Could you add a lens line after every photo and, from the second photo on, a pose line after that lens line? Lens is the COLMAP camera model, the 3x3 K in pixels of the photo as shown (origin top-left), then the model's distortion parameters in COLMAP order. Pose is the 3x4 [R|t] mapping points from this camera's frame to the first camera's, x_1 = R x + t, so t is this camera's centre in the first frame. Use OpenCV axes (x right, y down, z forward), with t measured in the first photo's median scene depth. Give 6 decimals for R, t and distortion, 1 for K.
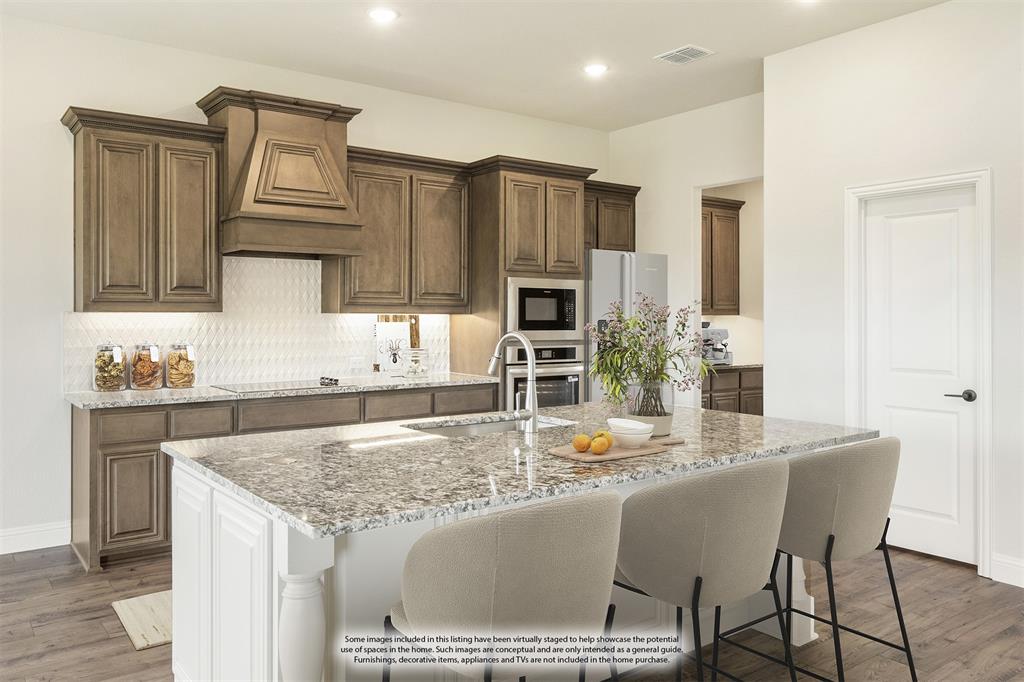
lens RADIAL K [[768.6, 0, 439.8], [0, 768.6, 309.3], [0, 0, 1]] dist [-0.006548, -0.000470]
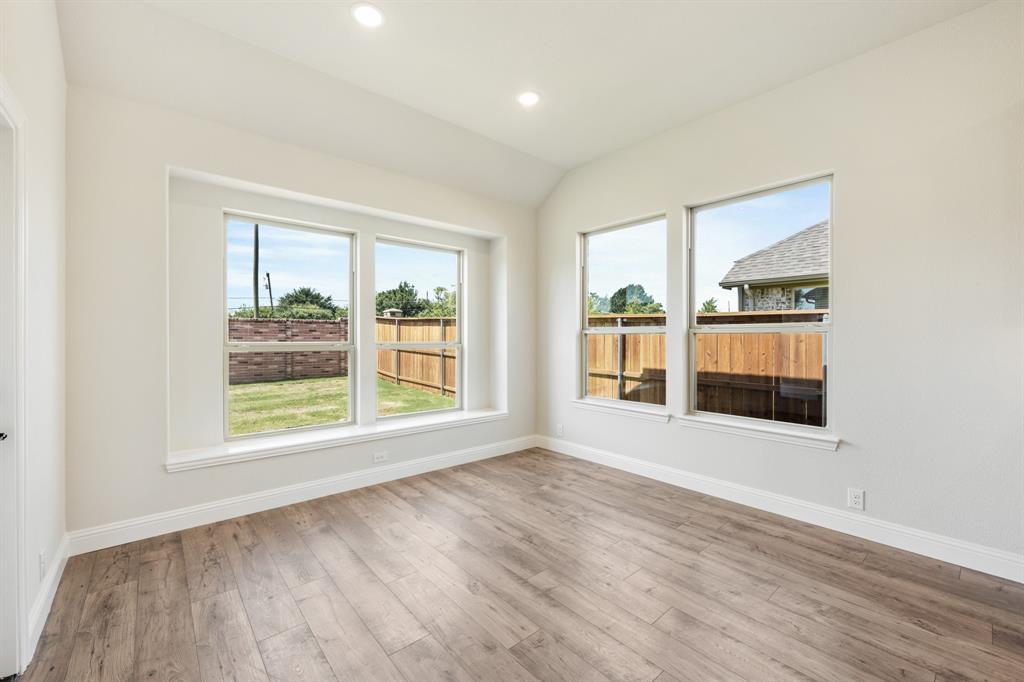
lens RADIAL K [[418.7, 0, 520.7], [0, 418.7, 339.5], [0, 0, 1]] dist [-0.000149, 0.000462]
pose [[0.132613, 0.002869, -0.991164, -0.088312], [0.006517, 0.999972, 0.003767, 0.020112], [0.991146, -0.006959, 0.132591, 0.316708]]
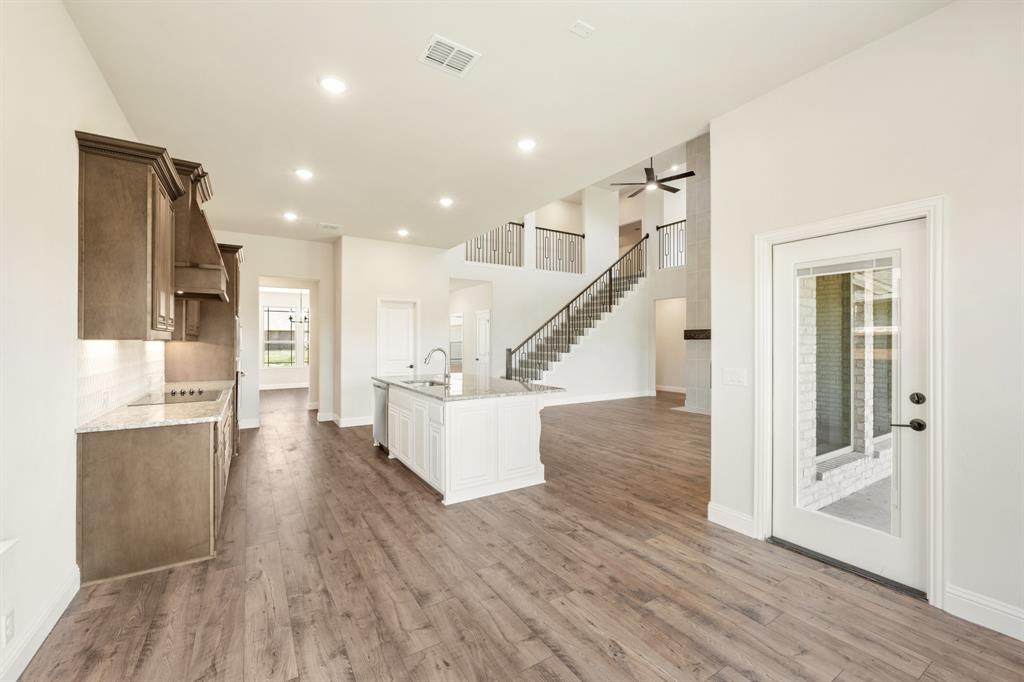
lens RADIAL K [[418.7, 0, 519.3], [0, 418.7, 342.5], [0, 0, 1]] dist [-0.000149, 0.000462]
pose [[0.017834, -0.001985, 0.999839, -0.859961], [-0.007783, 0.999967, 0.002124, 0.002180], [-0.999811, -0.007820, 0.017818, 0.401837]]
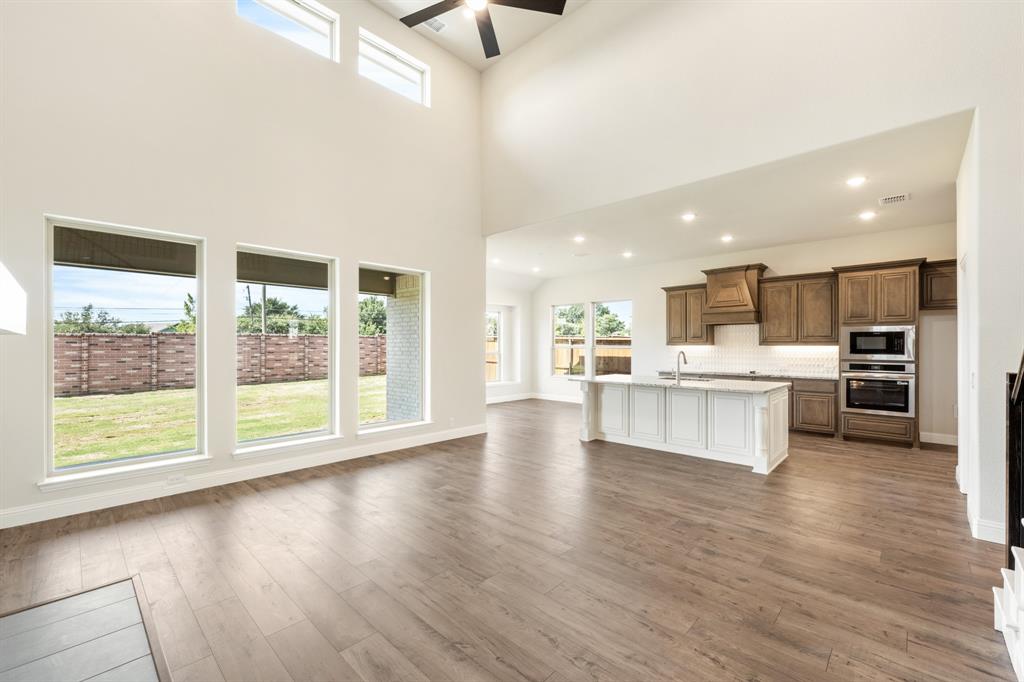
lens RADIAL K [[418.7, 0, 506.9], [0, 418.7, 346.6], [0, 0, 1]] dist [-0.000149, 0.000462]
pose [[0.193639, -0.000044, -0.981073, 1.047722], [0.006357, 0.999979, 0.001210, 0.001741], [0.981052, -0.006471, 0.193635, -0.062854]]
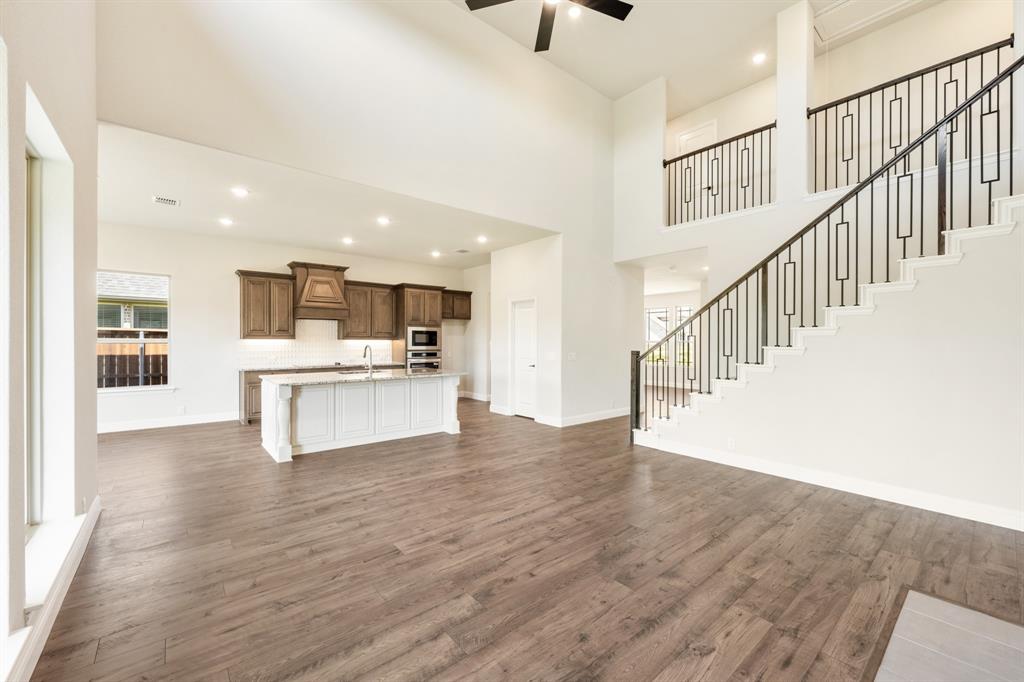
lens RADIAL K [[418.7, 0, 510.8], [0, 418.7, 340.8], [0, 0, 1]] dist [-0.000149, 0.000462]
pose [[0.996262, 0.001365, 0.086369, 0.351672], [-0.002055, 0.999967, 0.007897, -0.003928], [-0.086355, -0.008045, 0.996232, -0.574819]]
